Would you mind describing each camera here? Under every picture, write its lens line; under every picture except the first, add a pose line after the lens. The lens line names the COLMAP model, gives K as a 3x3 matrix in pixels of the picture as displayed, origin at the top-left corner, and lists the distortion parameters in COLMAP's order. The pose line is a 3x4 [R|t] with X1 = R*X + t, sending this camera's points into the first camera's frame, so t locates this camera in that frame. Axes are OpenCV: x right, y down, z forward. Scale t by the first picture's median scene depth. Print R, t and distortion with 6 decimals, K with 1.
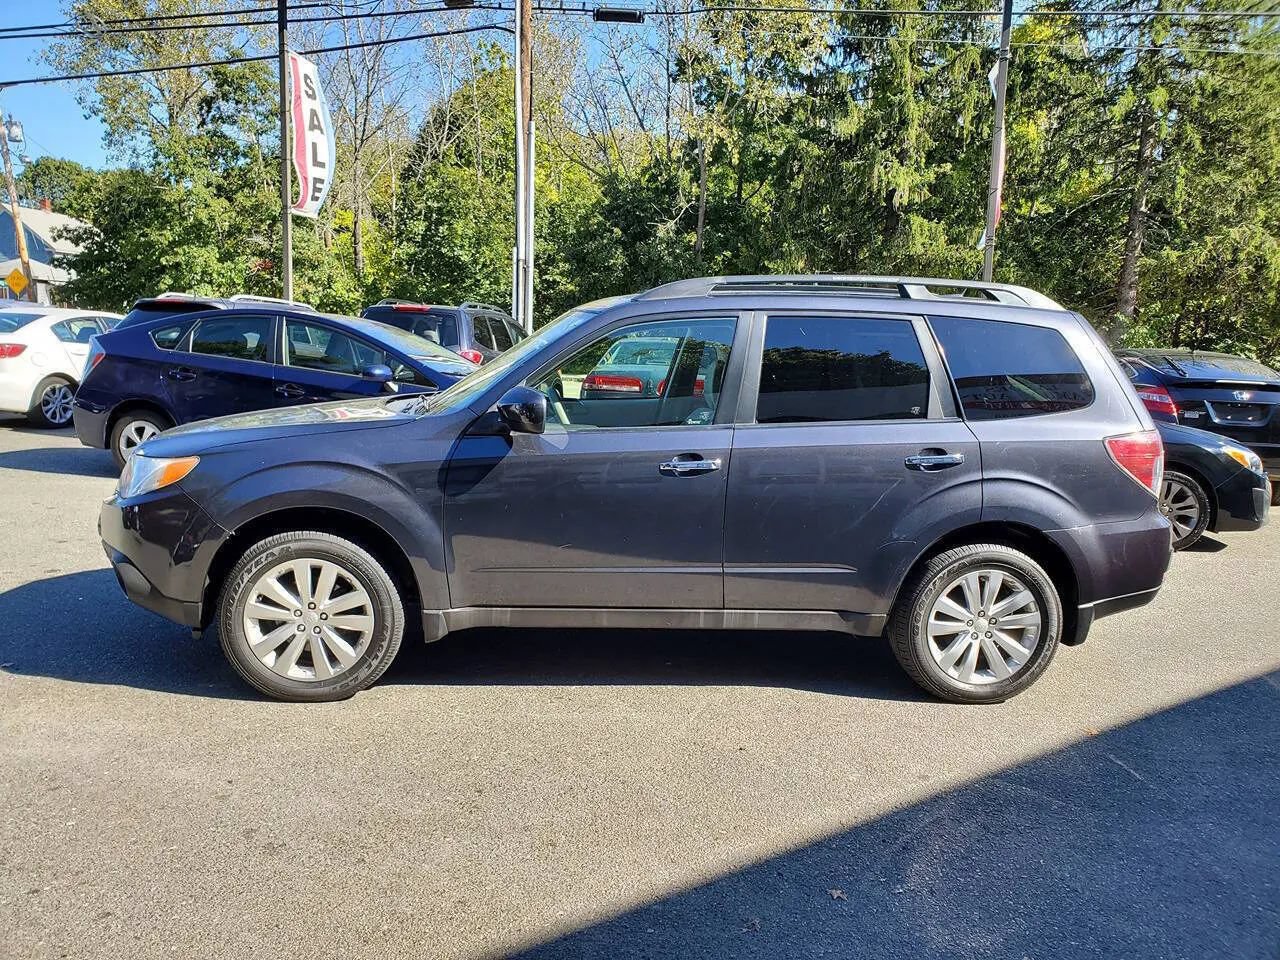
lens RADIAL K [[1007.8, 0, 621.0], [0, 1007.8, 478.6], [0, 0, 1]] dist [0.006836, 0.015683]
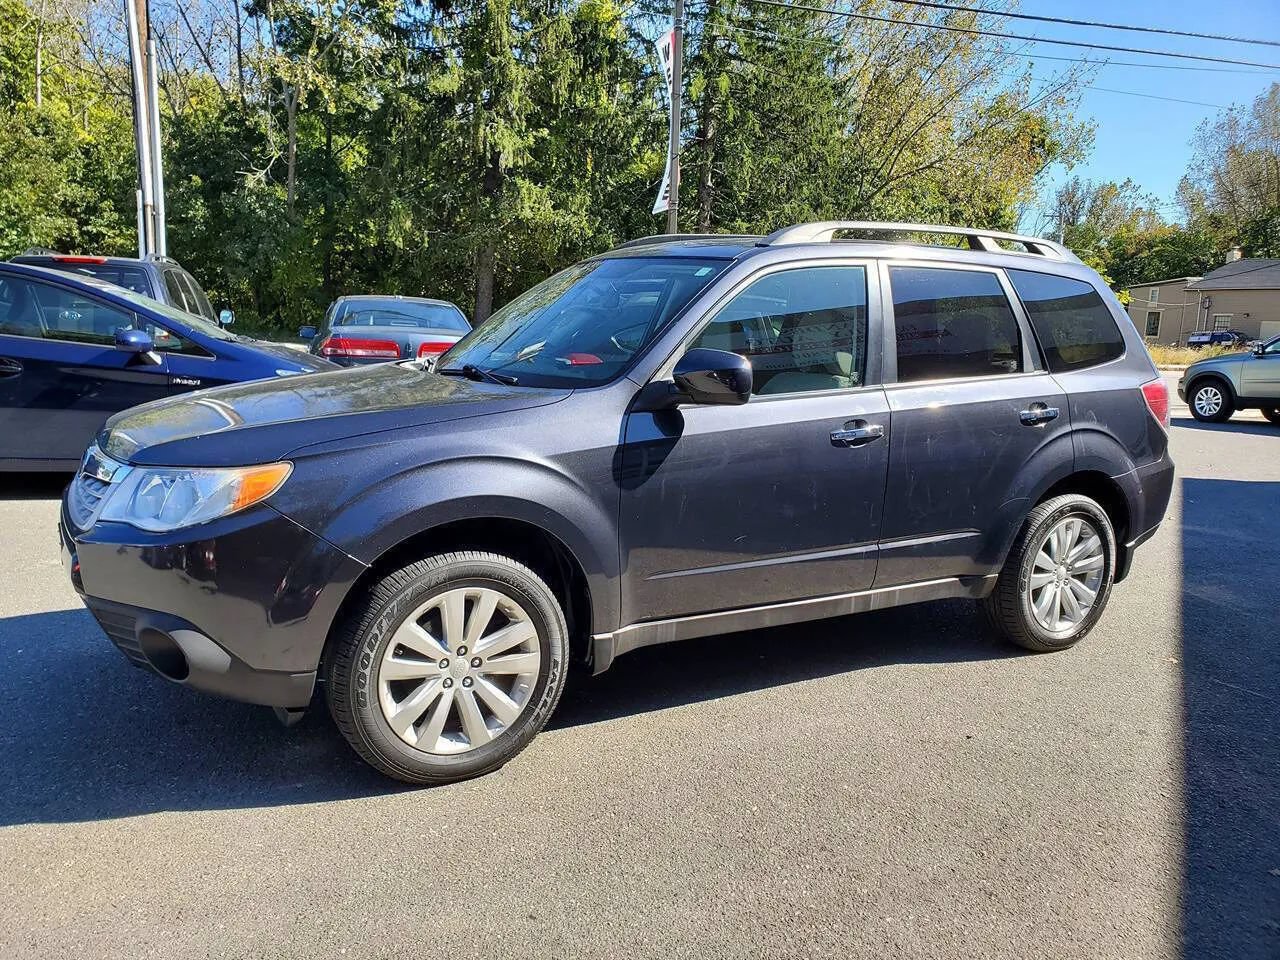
lens RADIAL K [[1007.8, 0, 610.9], [0, 1007.8, 473.6], [0, 0, 1]] dist [0.006836, 0.015683]
pose [[0.906072, -0.071725, 0.417001, -0.074408], [0.059030, 0.997318, 0.043278, -0.004269], [-0.418986, -0.014597, 0.907875, 0.041593]]
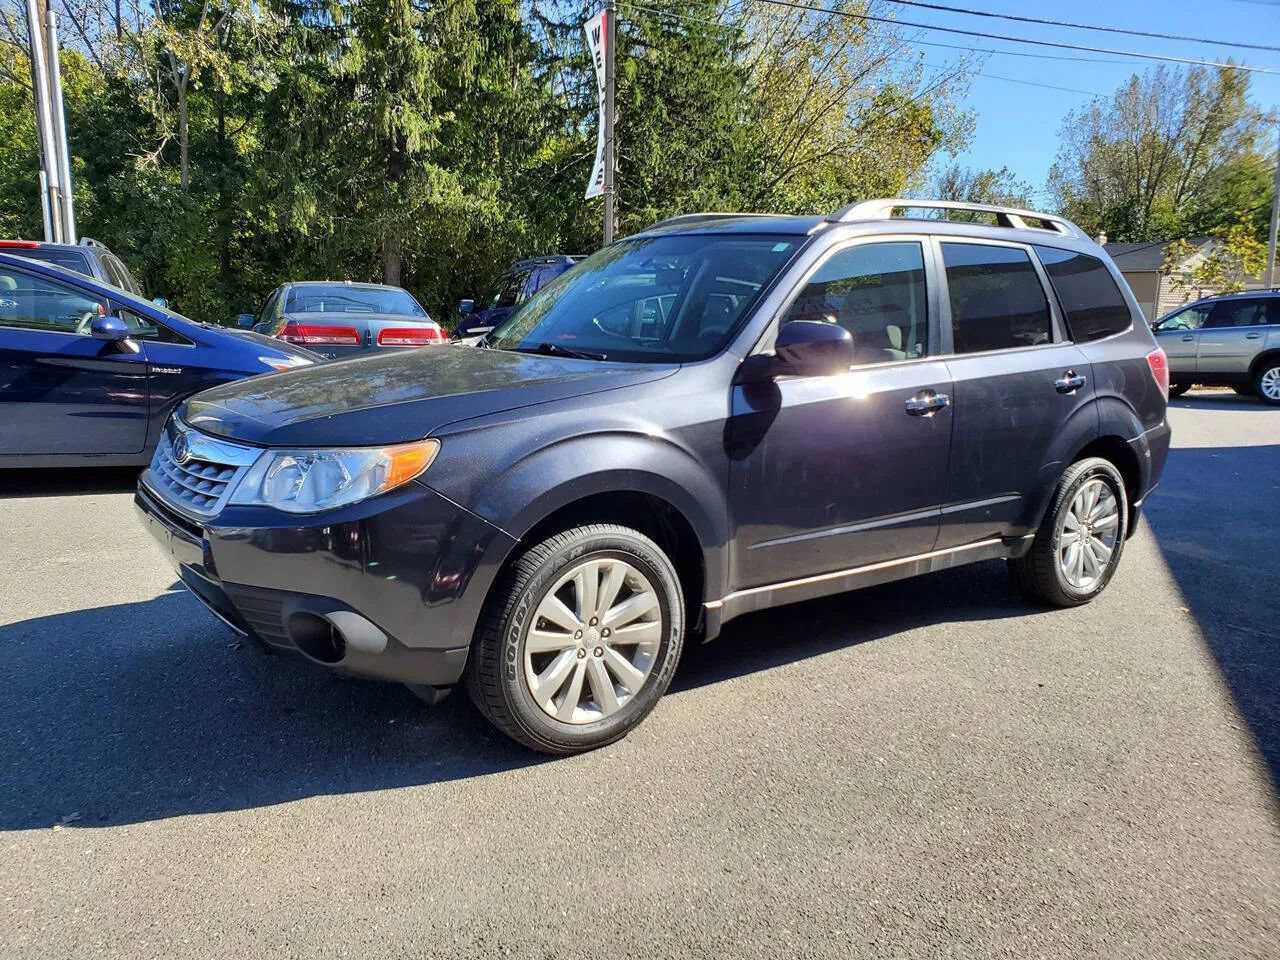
lens RADIAL K [[1007.8, 0, 615.3], [0, 1007.8, 483.4], [0, 0, 1]] dist [0.006836, 0.015683]
pose [[0.853608, -0.106607, 0.509891, -0.097472], [0.081258, 0.994103, 0.071810, -0.004239], [-0.514540, -0.019865, 0.857236, 0.051588]]
